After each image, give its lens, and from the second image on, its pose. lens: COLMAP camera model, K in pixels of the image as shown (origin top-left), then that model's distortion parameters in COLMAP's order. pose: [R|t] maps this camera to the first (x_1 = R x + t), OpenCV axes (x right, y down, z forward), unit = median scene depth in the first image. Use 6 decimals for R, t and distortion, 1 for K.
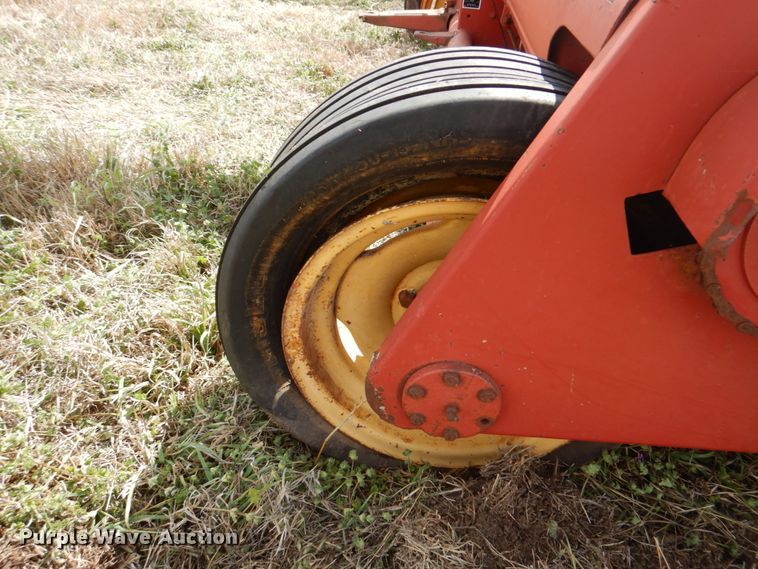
lens RADIAL K [[543.9, 0, 379.0], [0, 543.9, 284.5], [0, 0, 1]] dist [0.032797, -0.001930]
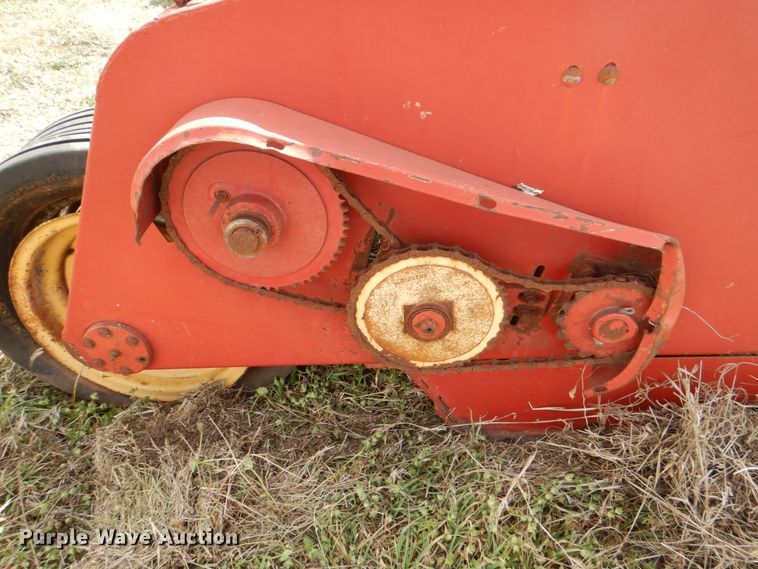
lens RADIAL K [[562.7, 0, 379.0], [0, 562.7, 284.5], [0, 0, 1]] dist [0.010379, -0.000326]
pose [[0.996468, -0.083647, -0.007330, 0.758033], [0.083848, 0.995913, 0.033565, 0.045781], [0.004492, -0.034061, 0.999410, -0.449085]]
